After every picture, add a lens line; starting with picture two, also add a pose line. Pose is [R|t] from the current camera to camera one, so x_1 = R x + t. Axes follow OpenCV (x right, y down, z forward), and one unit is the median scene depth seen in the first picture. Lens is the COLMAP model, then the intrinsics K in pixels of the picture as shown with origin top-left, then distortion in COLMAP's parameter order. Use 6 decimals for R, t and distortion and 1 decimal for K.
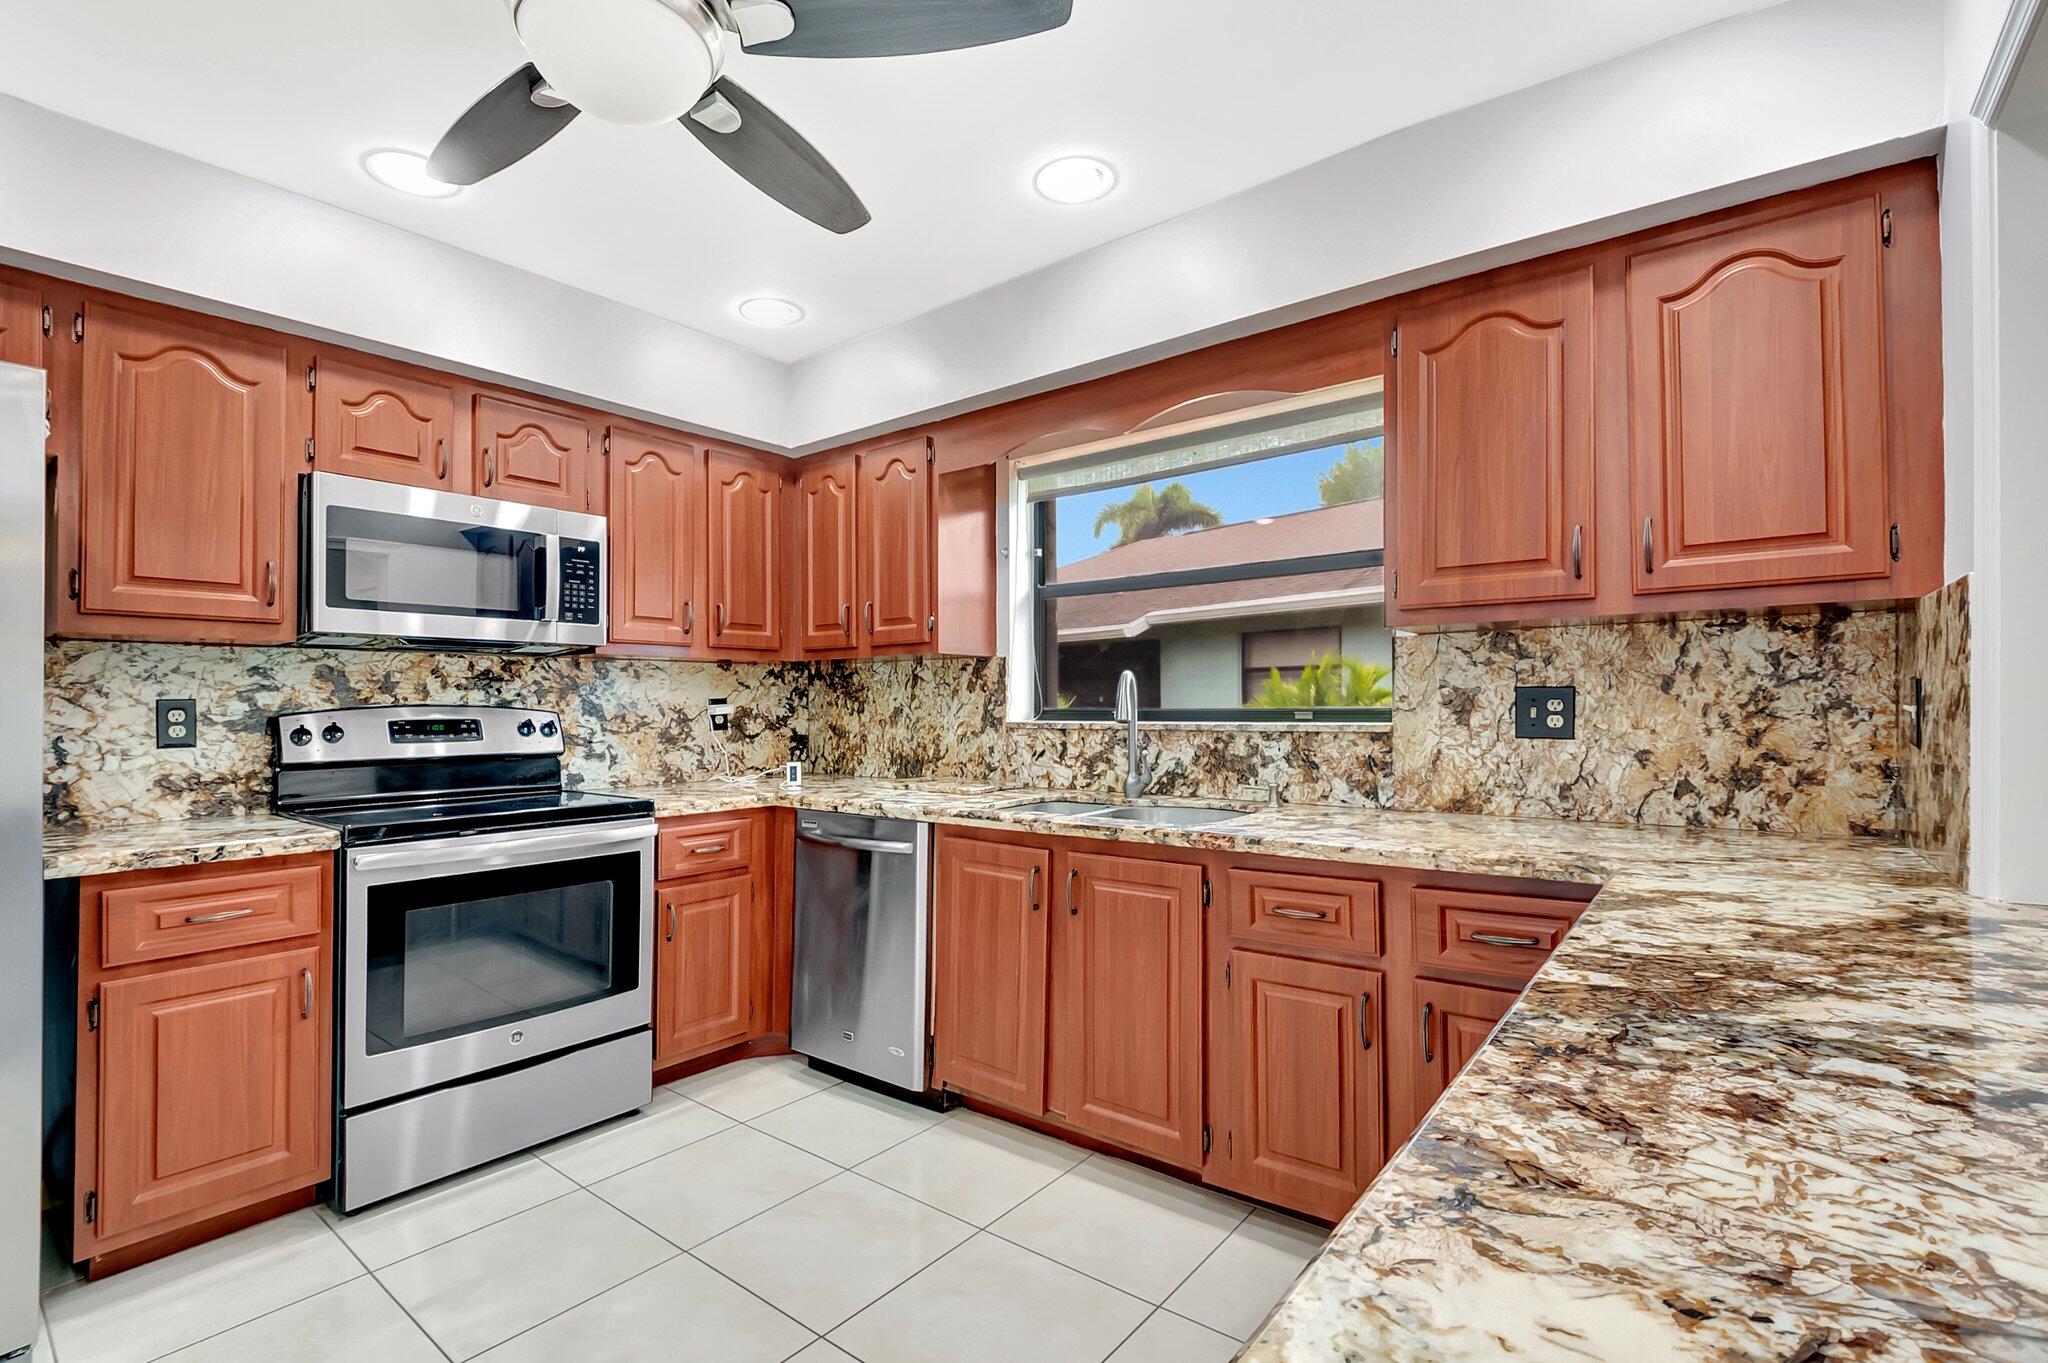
lens RADIAL K [[913.6, 0, 1034.7], [0, 913.6, 698.8], [0, 0, 1]] dist [0.009018, -0.011755]
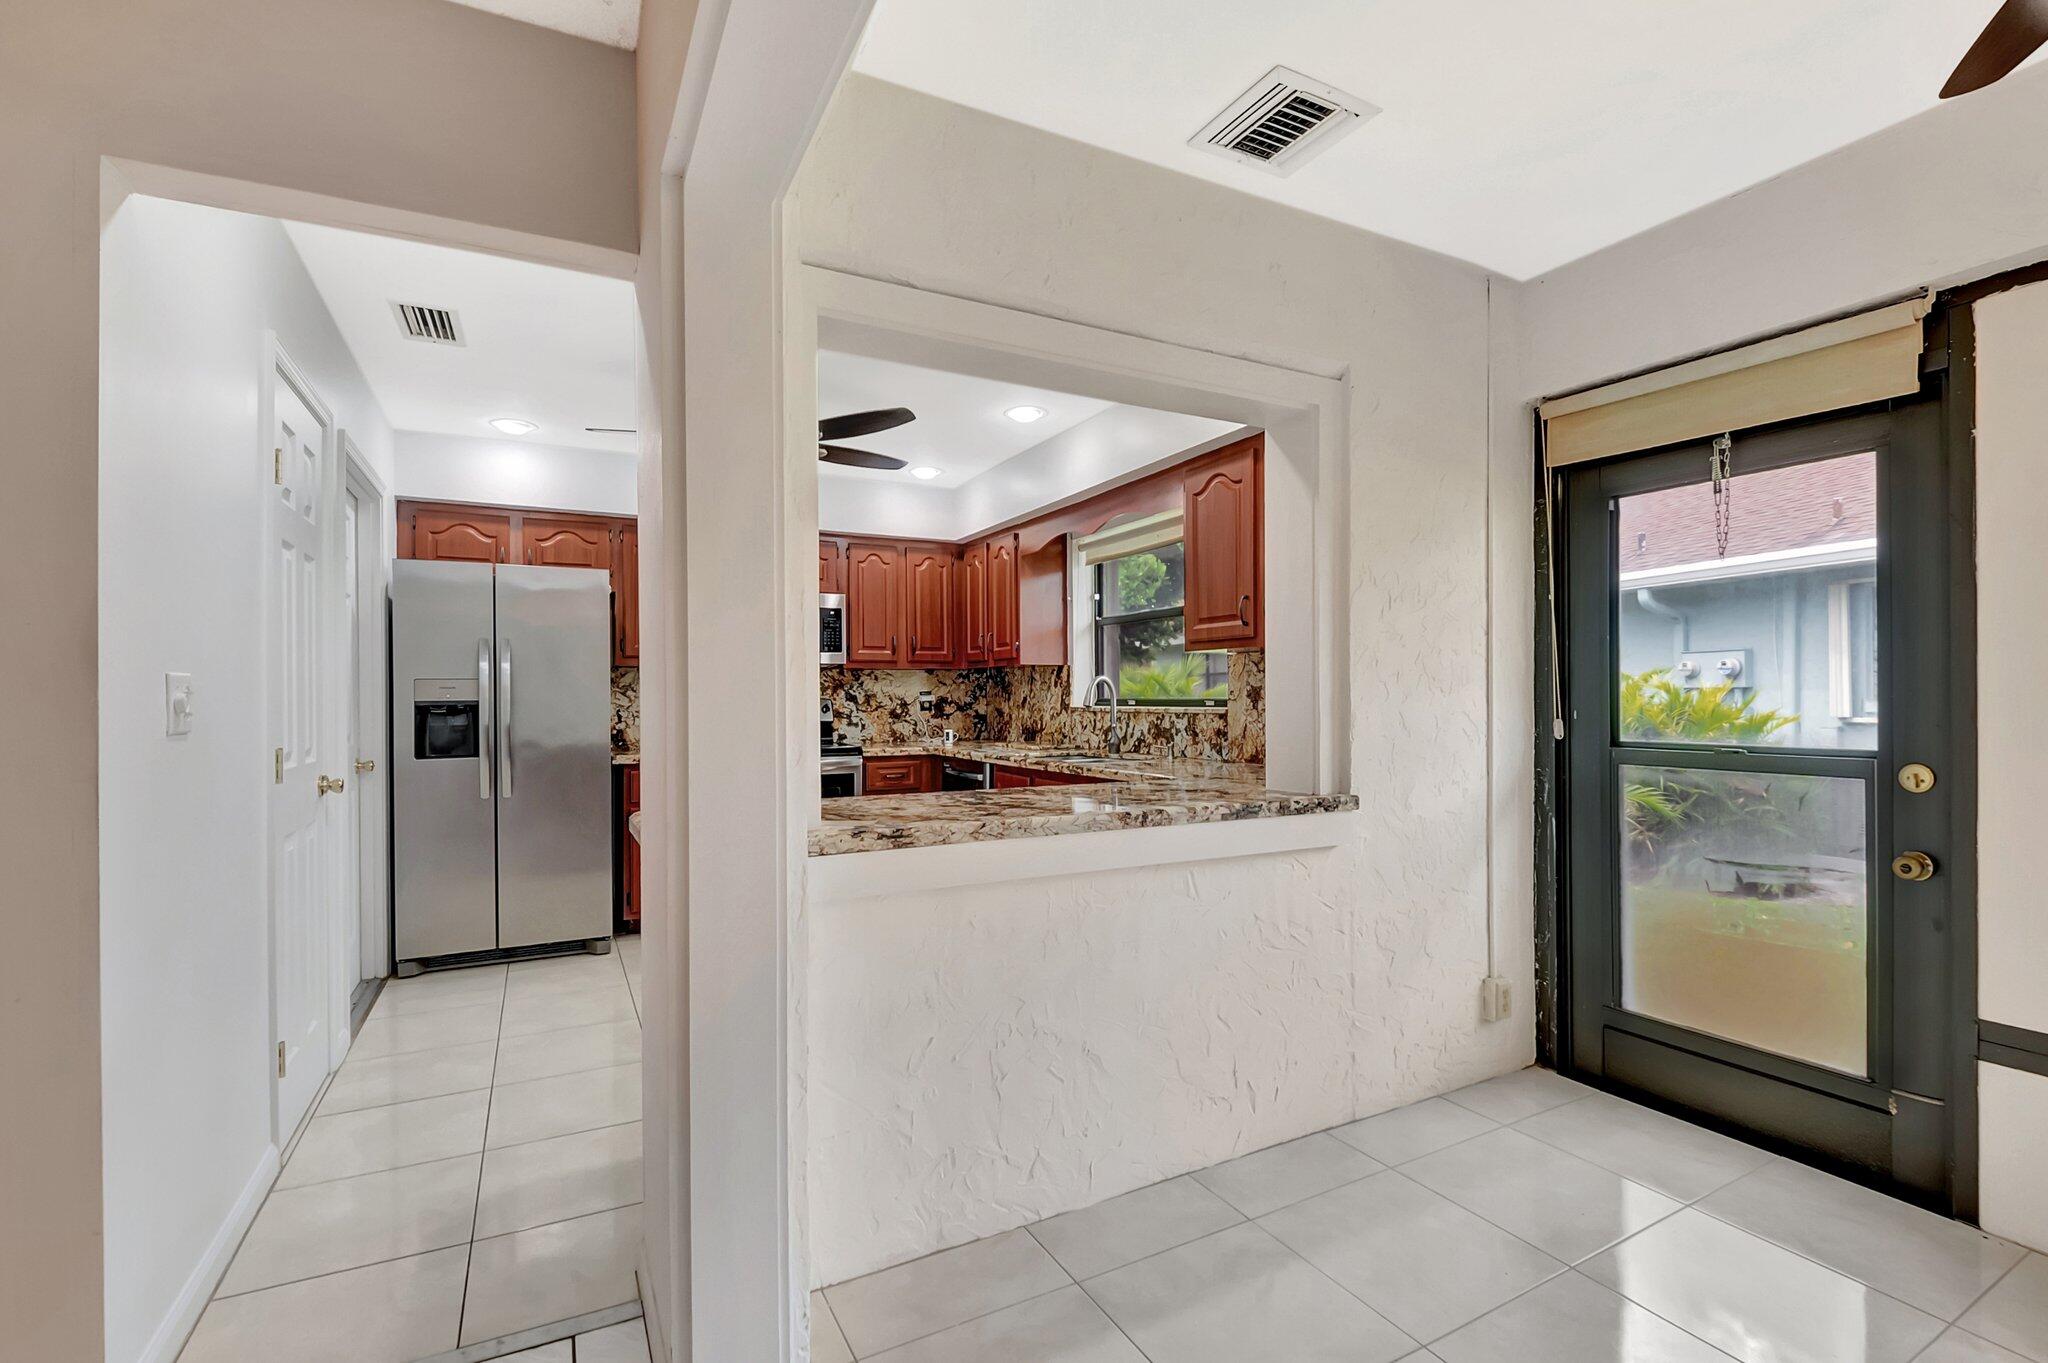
lens RADIAL K [[913.6, 0, 1034.7], [0, 913.6, 698.8], [0, 0, 1]] dist [0.009018, -0.011755]
pose [[0.910720, 0.003135, -0.413013, 0.645264], [0.001813, 0.999931, 0.011587, -0.007553], [0.413021, -0.011301, 0.910651, -0.526946]]
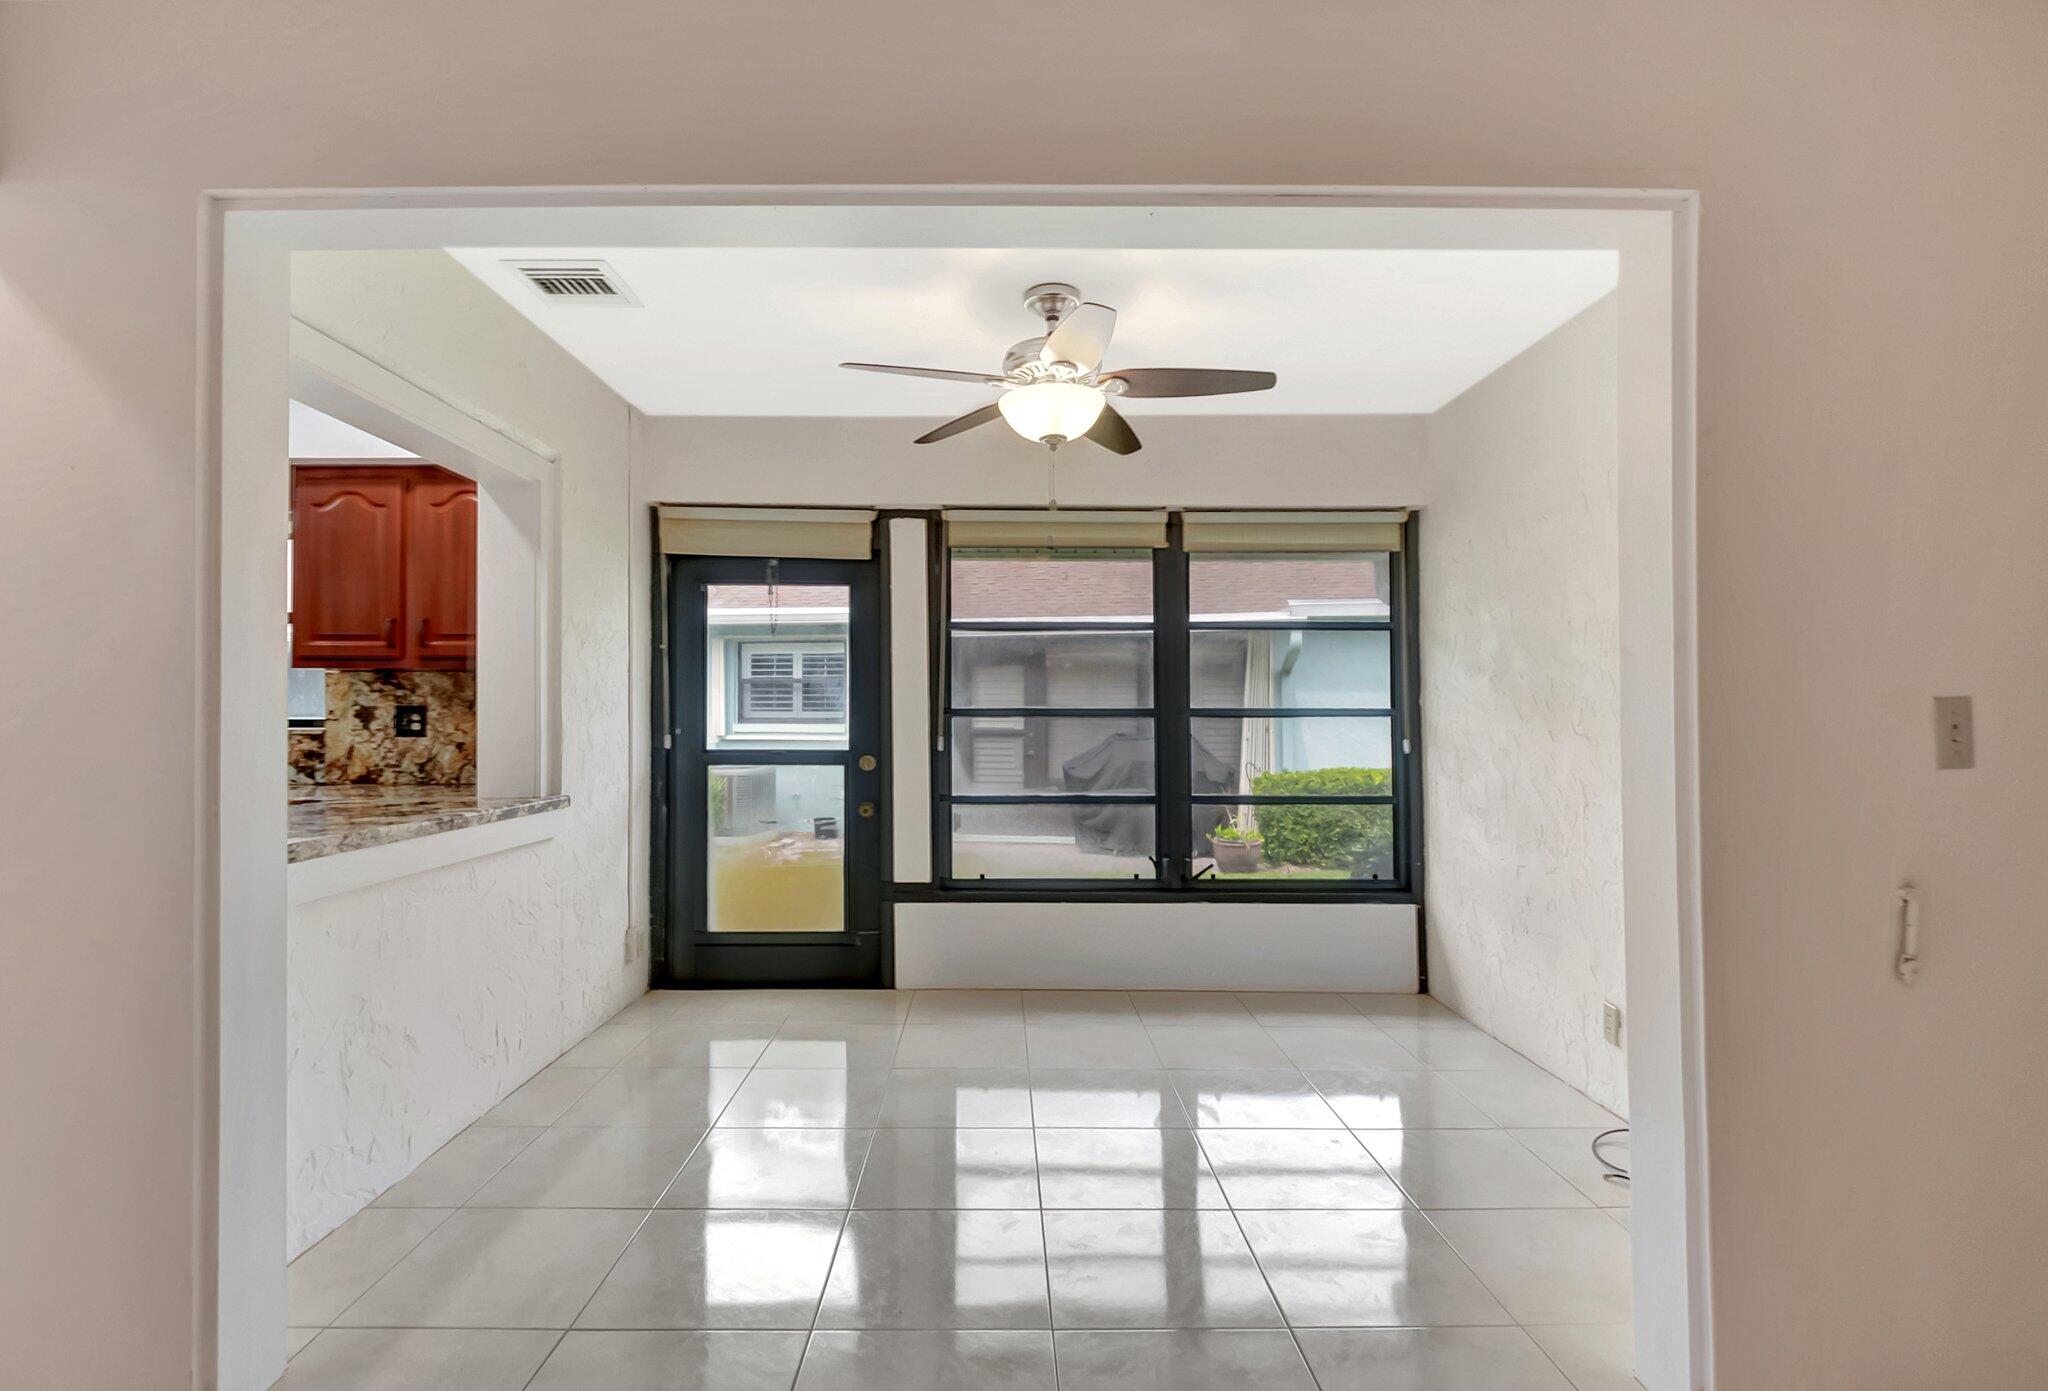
lens RADIAL K [[939.4, 0, 1036.2], [0, 939.4, 708.5], [0, 0, 1]] dist [-0.016332, -0.000183]
pose [[0.774603, 0.015656, 0.632254, 0.283269], [-0.013396, 0.999875, -0.008348, -0.008102], [-0.632306, -0.002003, 0.774716, -0.840588]]
